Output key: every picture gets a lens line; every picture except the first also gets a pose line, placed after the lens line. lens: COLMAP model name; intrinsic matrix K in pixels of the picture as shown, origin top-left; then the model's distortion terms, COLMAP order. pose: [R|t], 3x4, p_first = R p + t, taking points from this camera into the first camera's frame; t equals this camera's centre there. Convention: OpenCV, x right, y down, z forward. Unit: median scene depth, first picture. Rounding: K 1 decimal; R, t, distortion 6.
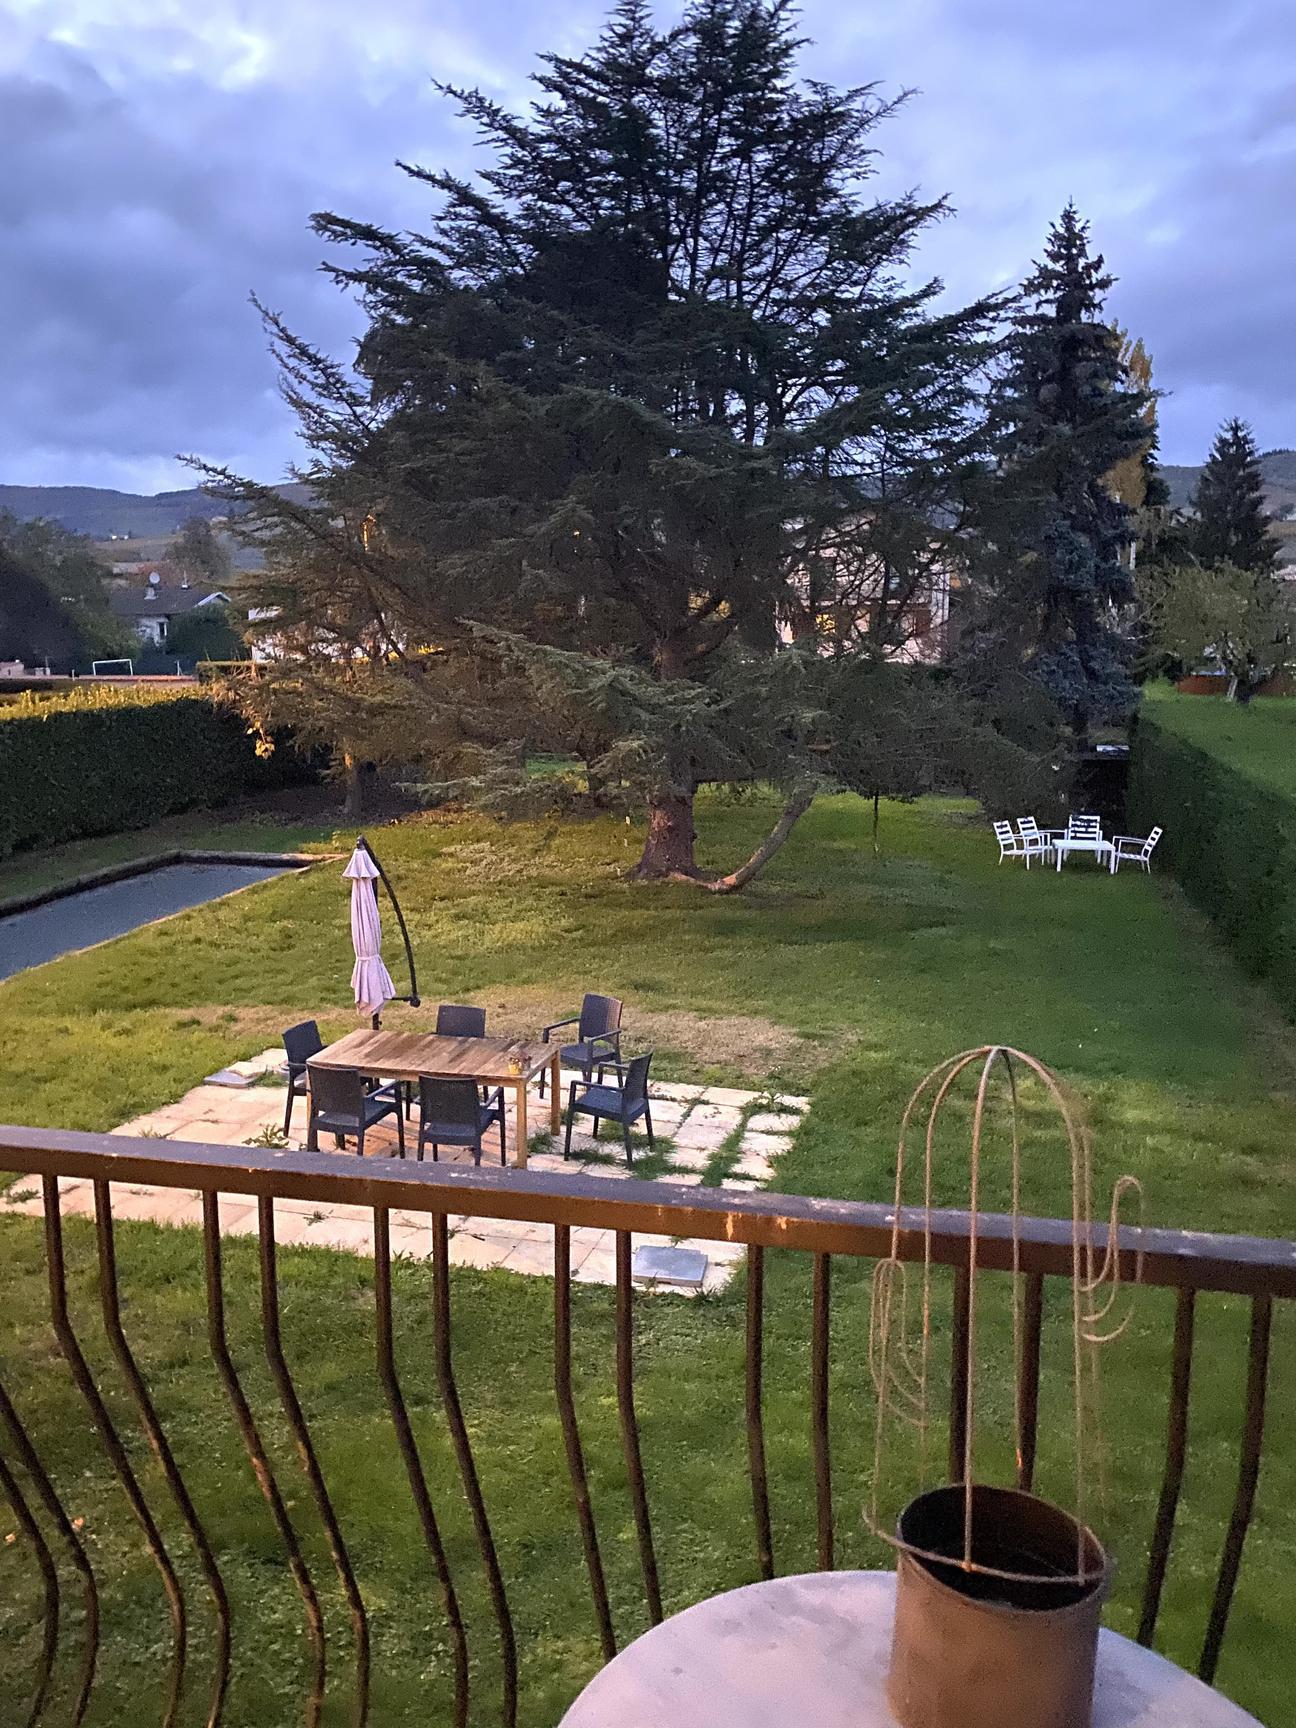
lens RADIAL K [[1317.8, 0, 661.6], [0, 1317.8, 878.0], [0, 0, 1]] dist [0.056809, -0.052004]
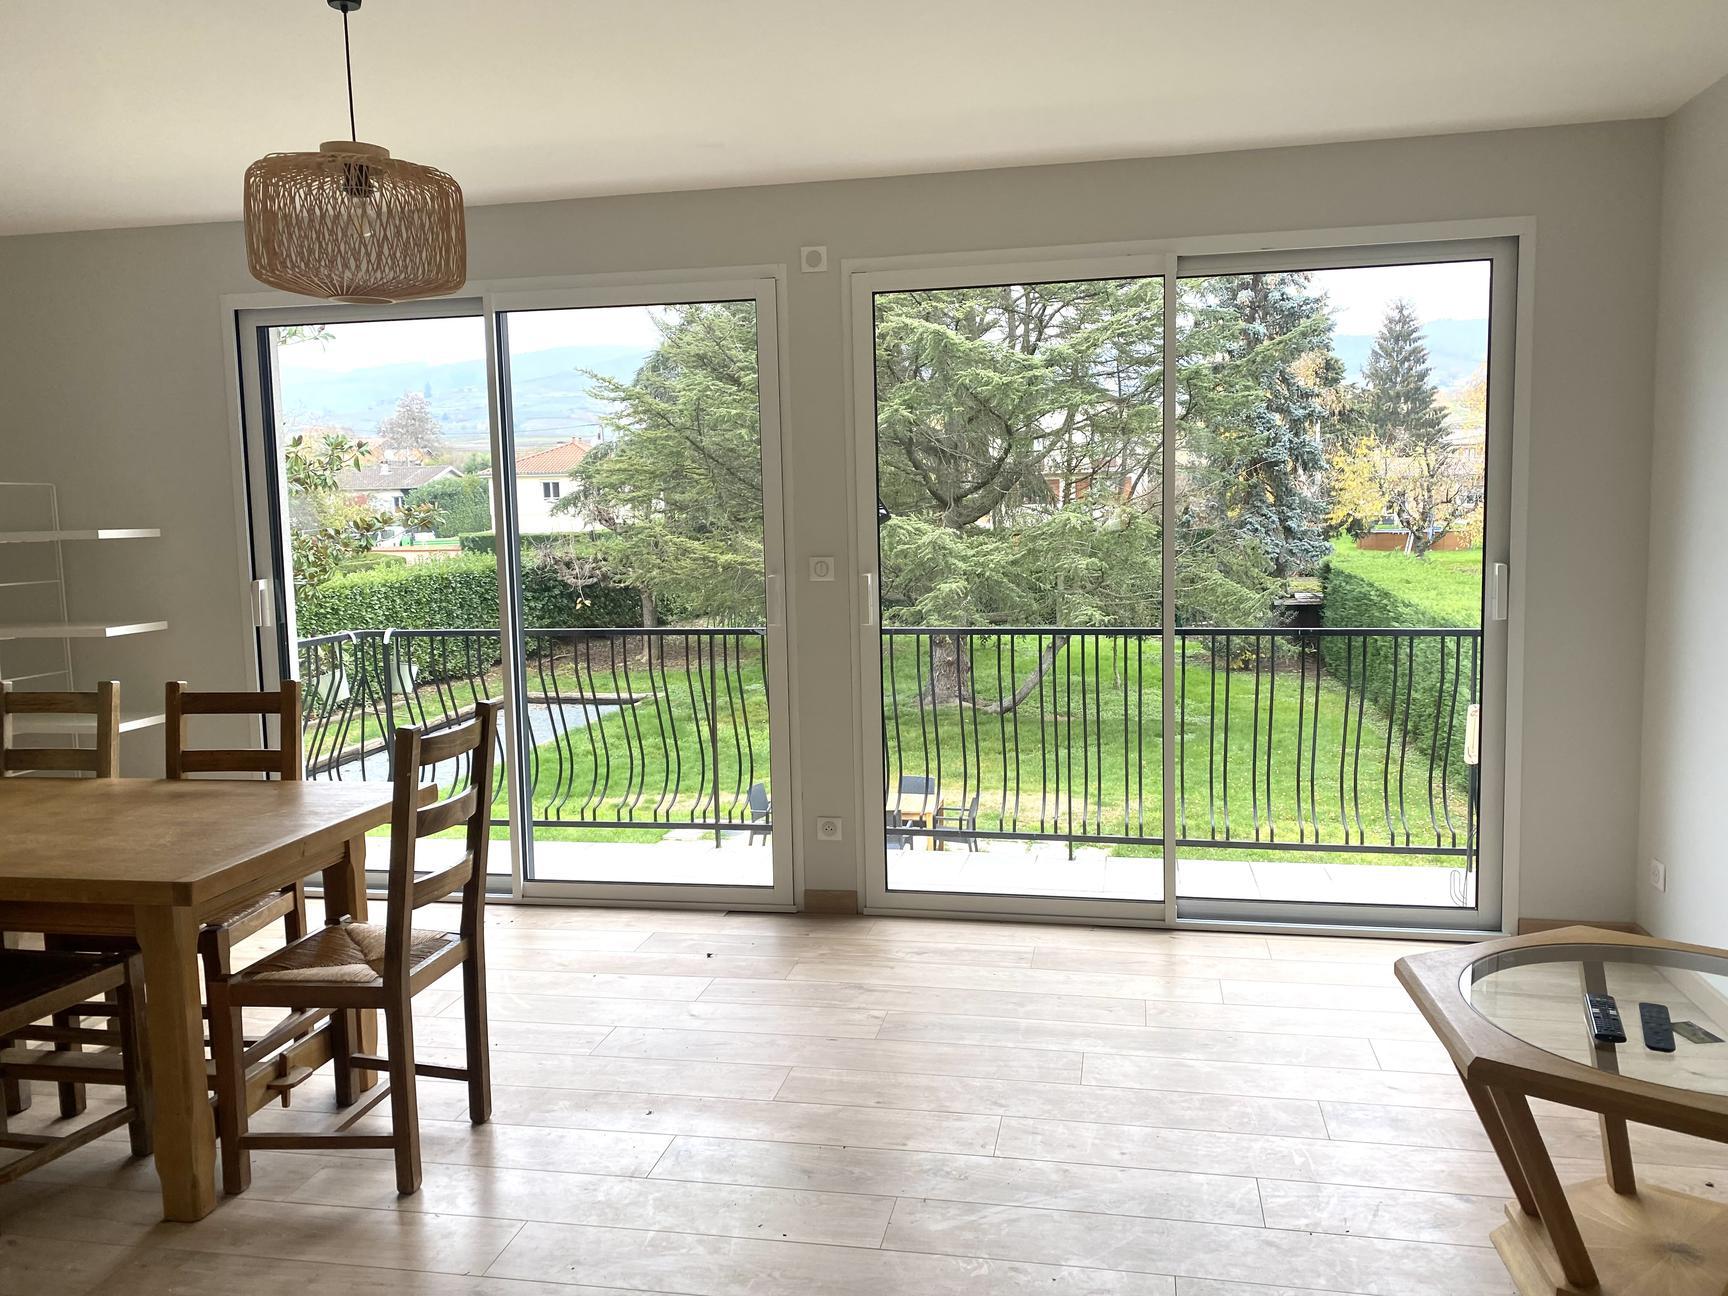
lens RADIAL K [[1317.8, 0, 889.9], [0, 1317.8, 649.8], [0, 0, 1]] dist [0.056809, -0.052004]
pose [[0.999464, -0.015755, 0.028694, -0.061144], [0.017735, 0.997381, -0.070116, 0.025497], [-0.027514, 0.070587, 0.997126, -0.143950]]
